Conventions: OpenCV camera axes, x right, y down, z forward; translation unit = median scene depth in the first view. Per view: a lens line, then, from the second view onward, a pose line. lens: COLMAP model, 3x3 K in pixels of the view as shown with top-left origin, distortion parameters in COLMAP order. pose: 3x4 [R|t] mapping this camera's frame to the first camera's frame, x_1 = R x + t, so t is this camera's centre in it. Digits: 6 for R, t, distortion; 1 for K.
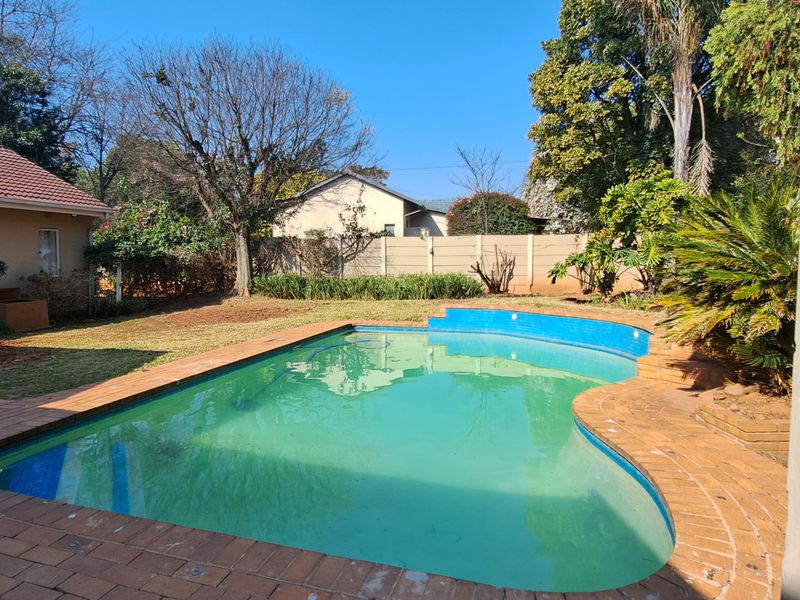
lens RADIAL K [[529.0, 0, 387.8], [0, 529.0, 287.1], [0, 0, 1]] dist [-0.001571, 0.001282]
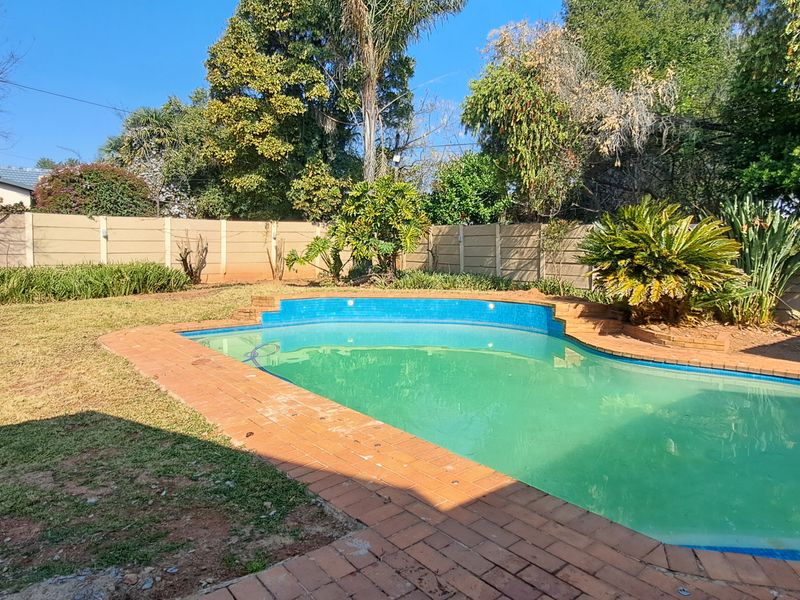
lens RADIAL K [[529.0, 0, 387.8], [0, 529.0, 287.1], [0, 0, 1]] dist [-0.001571, 0.001282]
pose [[0.565135, -0.054933, 0.823168, -0.385349], [0.034283, 0.998483, 0.043096, -0.011216], [-0.824286, 0.003865, 0.566161, 0.246758]]
